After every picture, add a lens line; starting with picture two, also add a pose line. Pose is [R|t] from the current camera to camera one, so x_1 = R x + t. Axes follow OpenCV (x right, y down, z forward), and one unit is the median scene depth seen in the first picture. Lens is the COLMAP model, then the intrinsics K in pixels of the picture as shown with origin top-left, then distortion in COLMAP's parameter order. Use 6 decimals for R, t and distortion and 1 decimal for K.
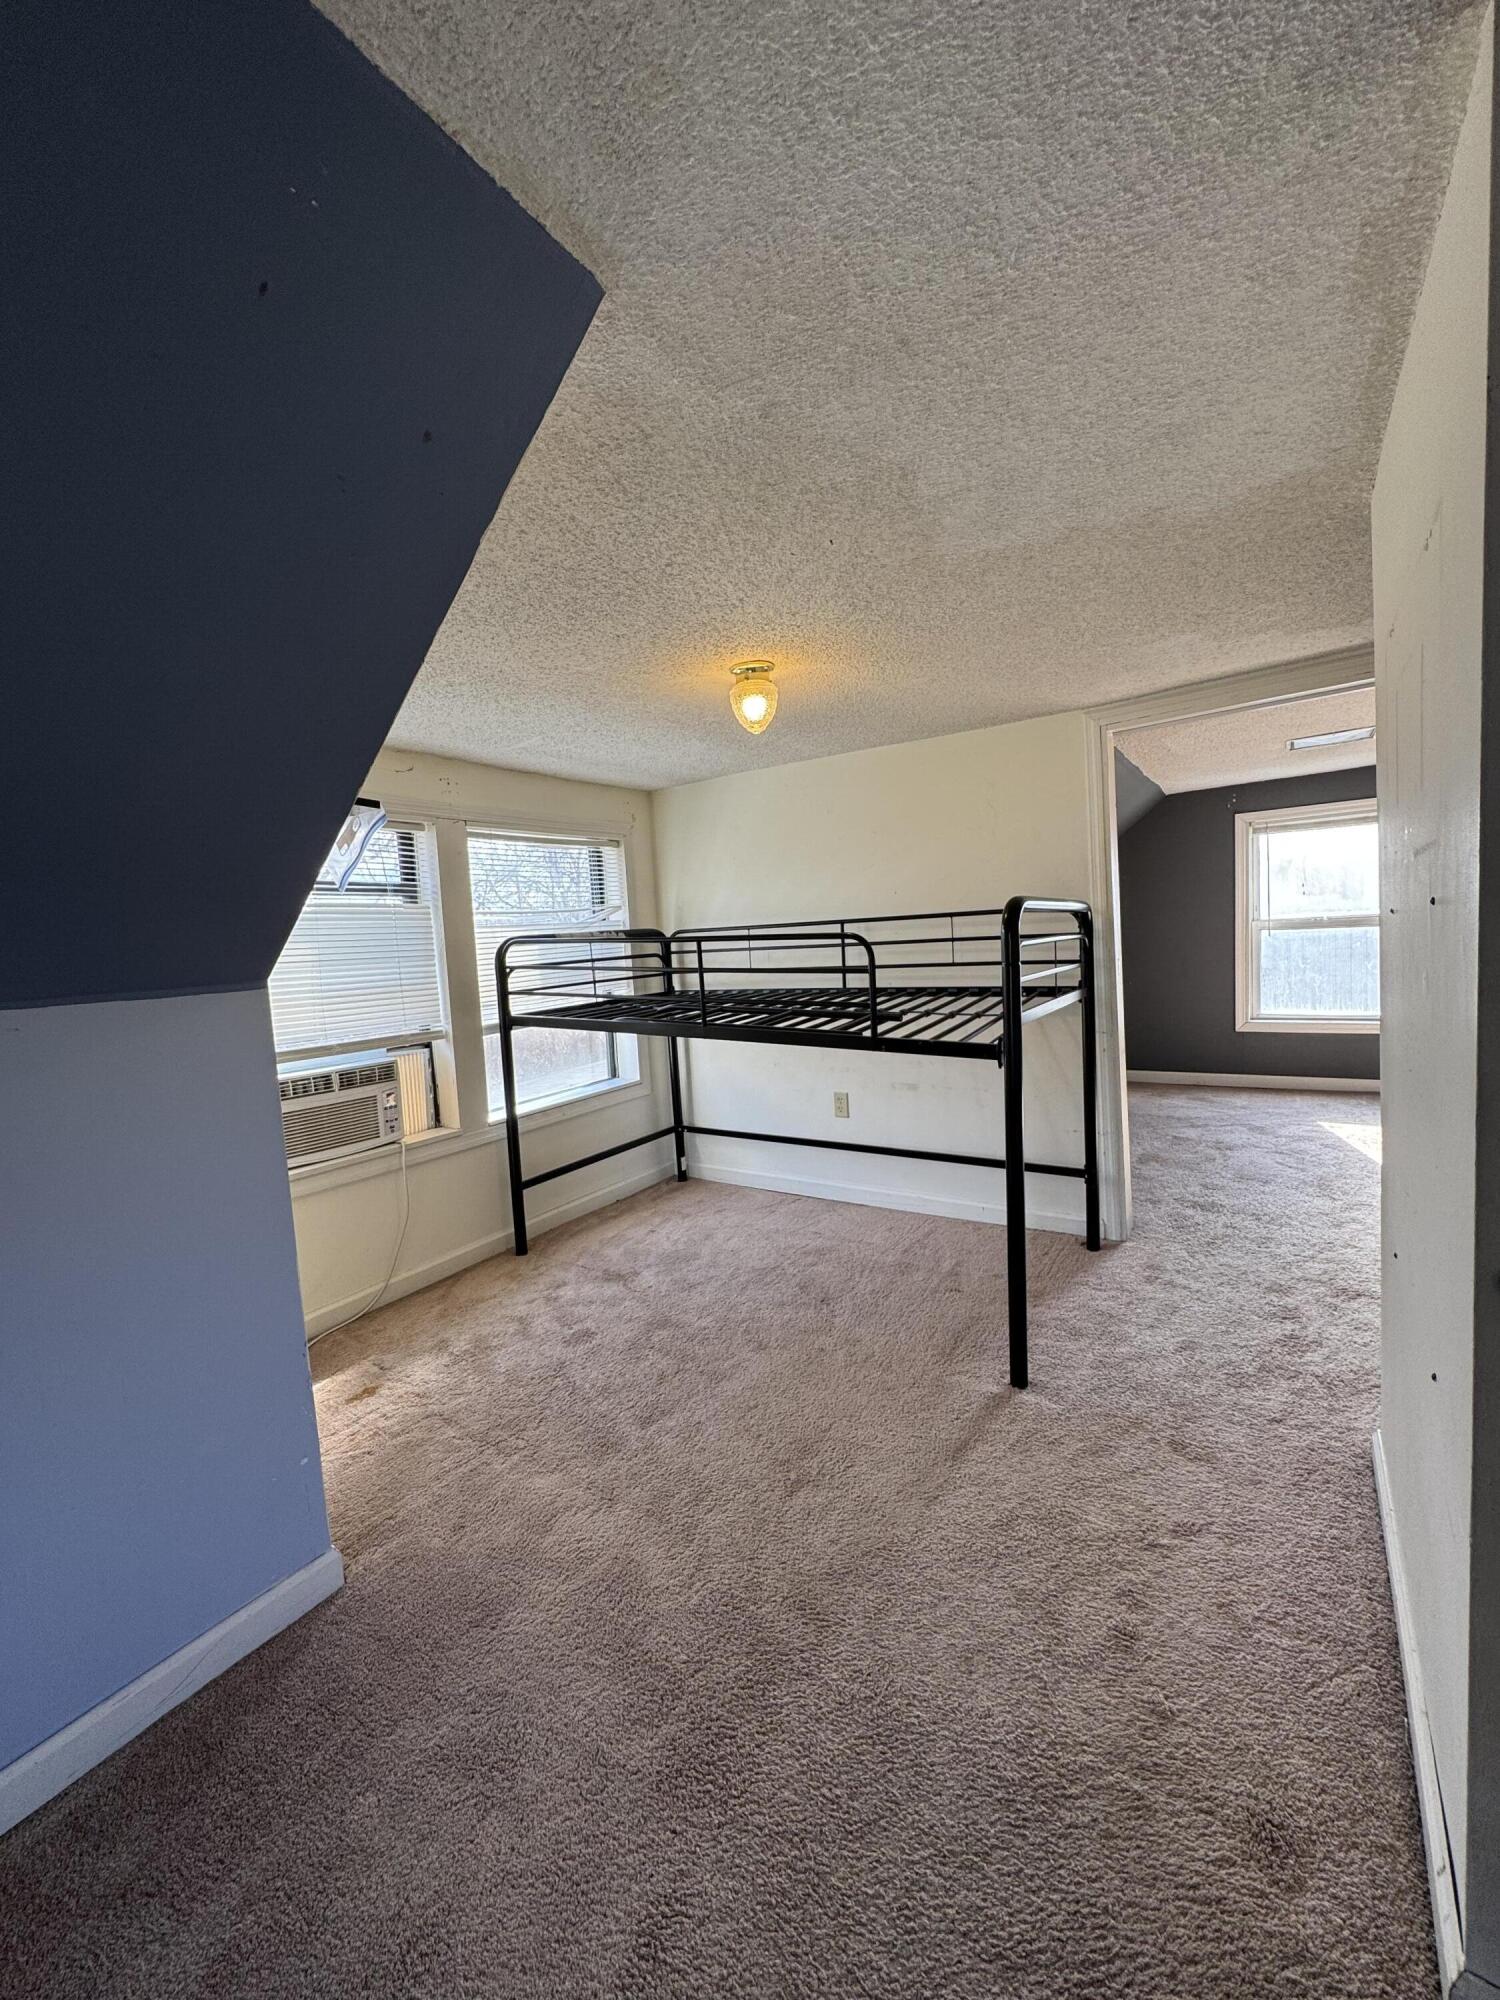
lens RADIAL K [[796.2, 0, 749.9], [0, 796.2, 1005.2], [0, 0, 1]] dist [-0.000619, 0.000606]
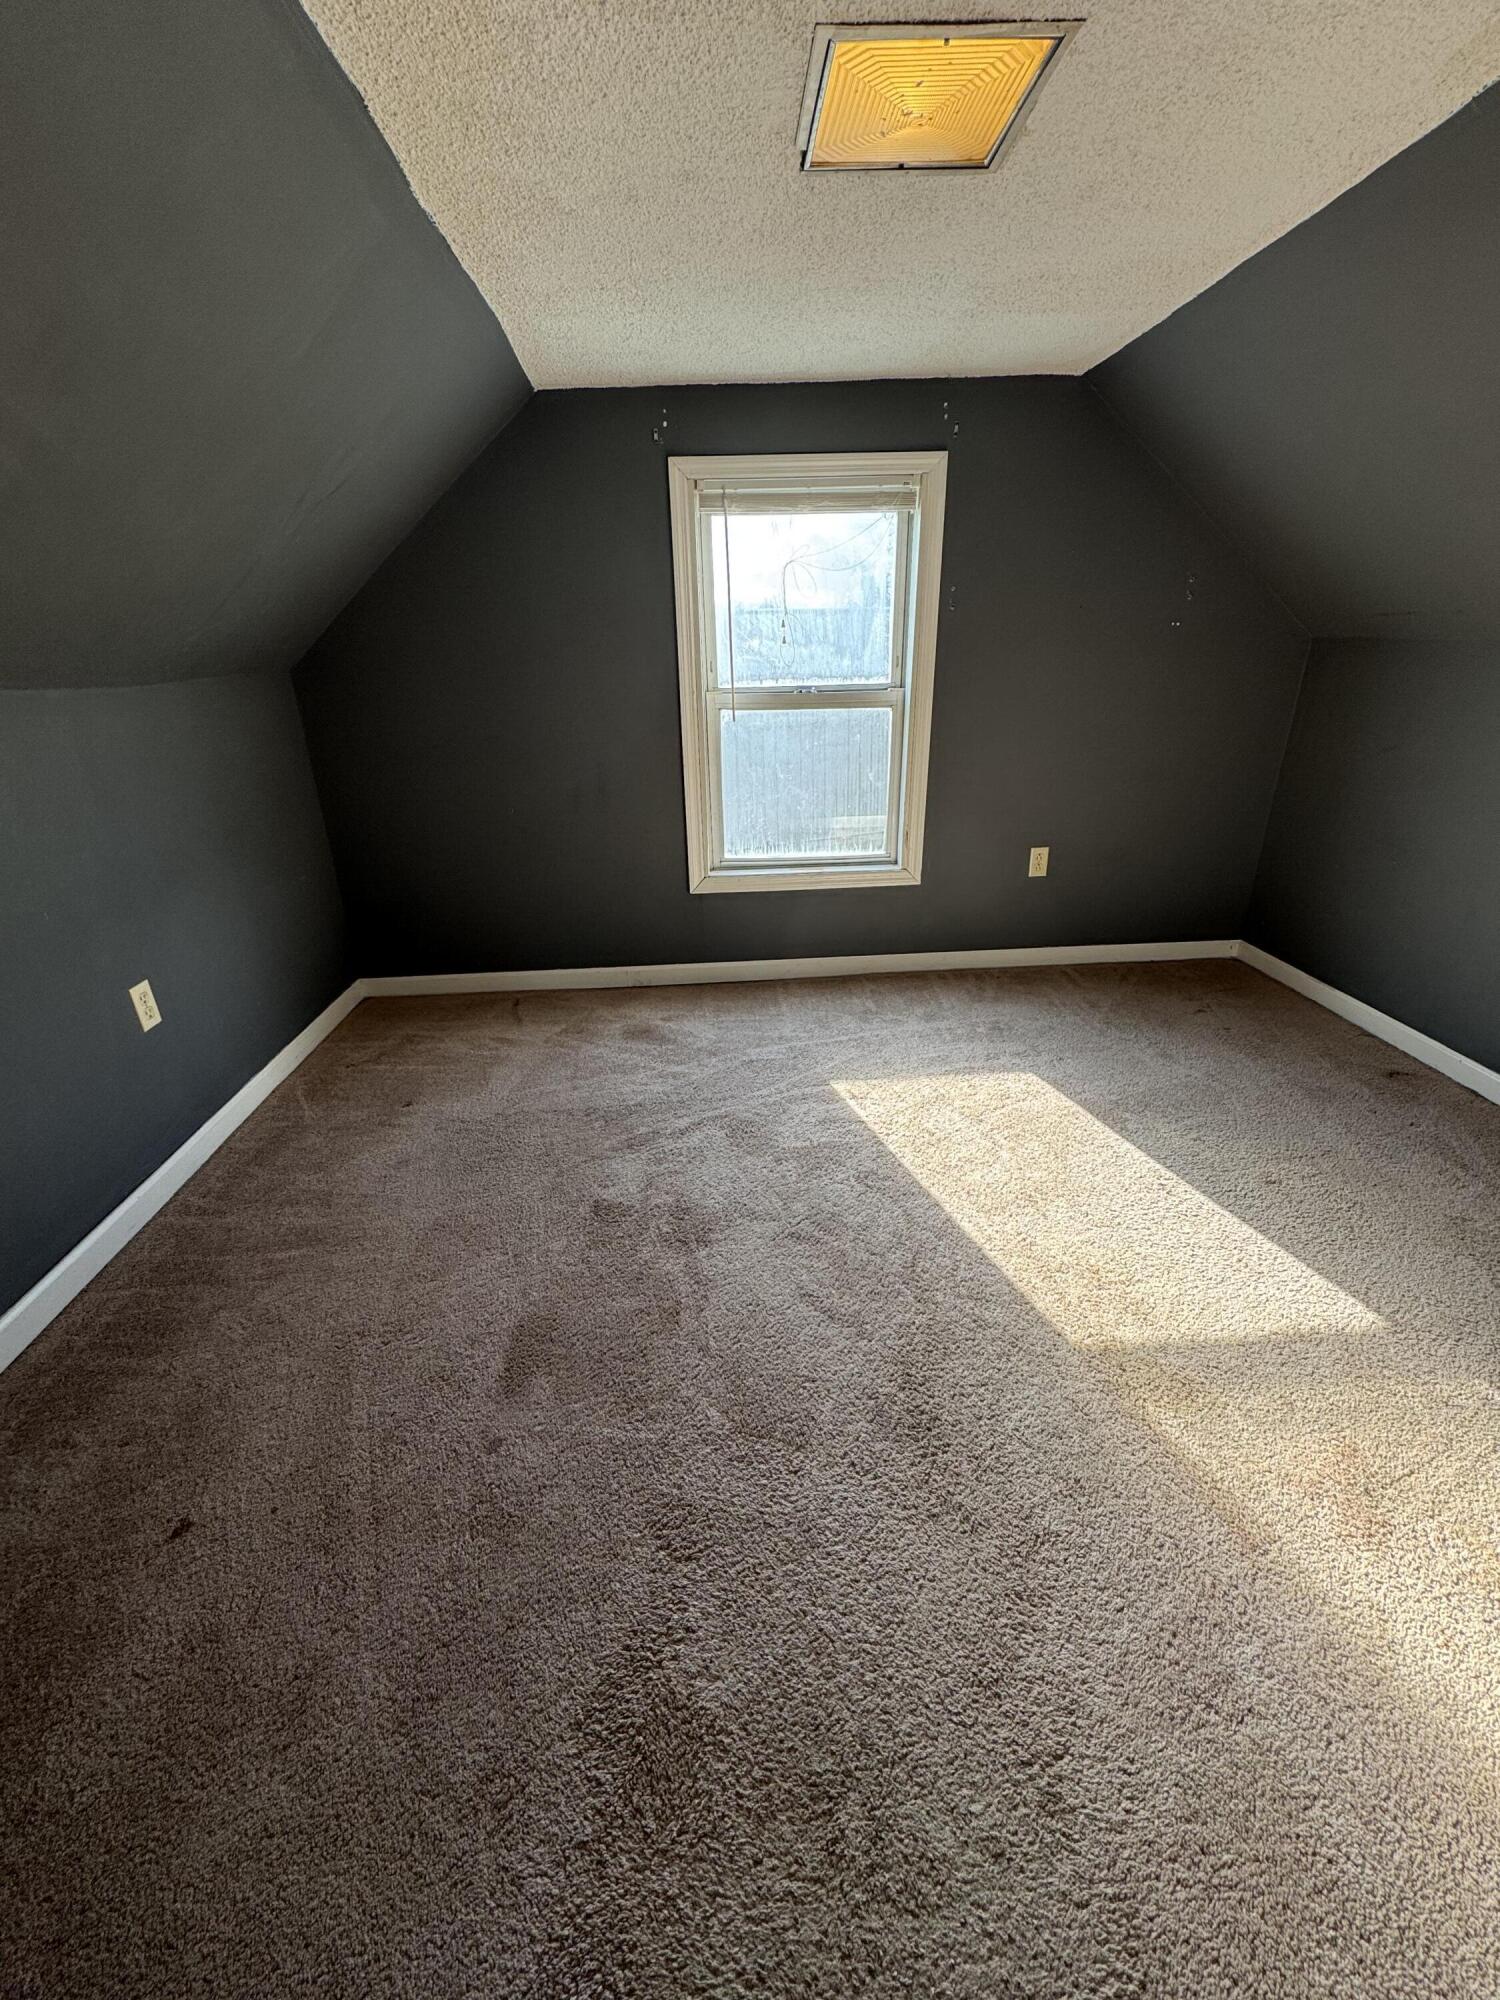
lens RADIAL K [[796.2, 0, 749.9], [0, 796.2, 1005.2], [0, 0, 1]] dist [-0.000619, 0.000606]
pose [[0.801598, -0.193536, 0.565671, 0.309840], [0.024361, 0.955943, 0.292540, -0.059330], [-0.597367, -0.220719, 0.770997, 0.523487]]
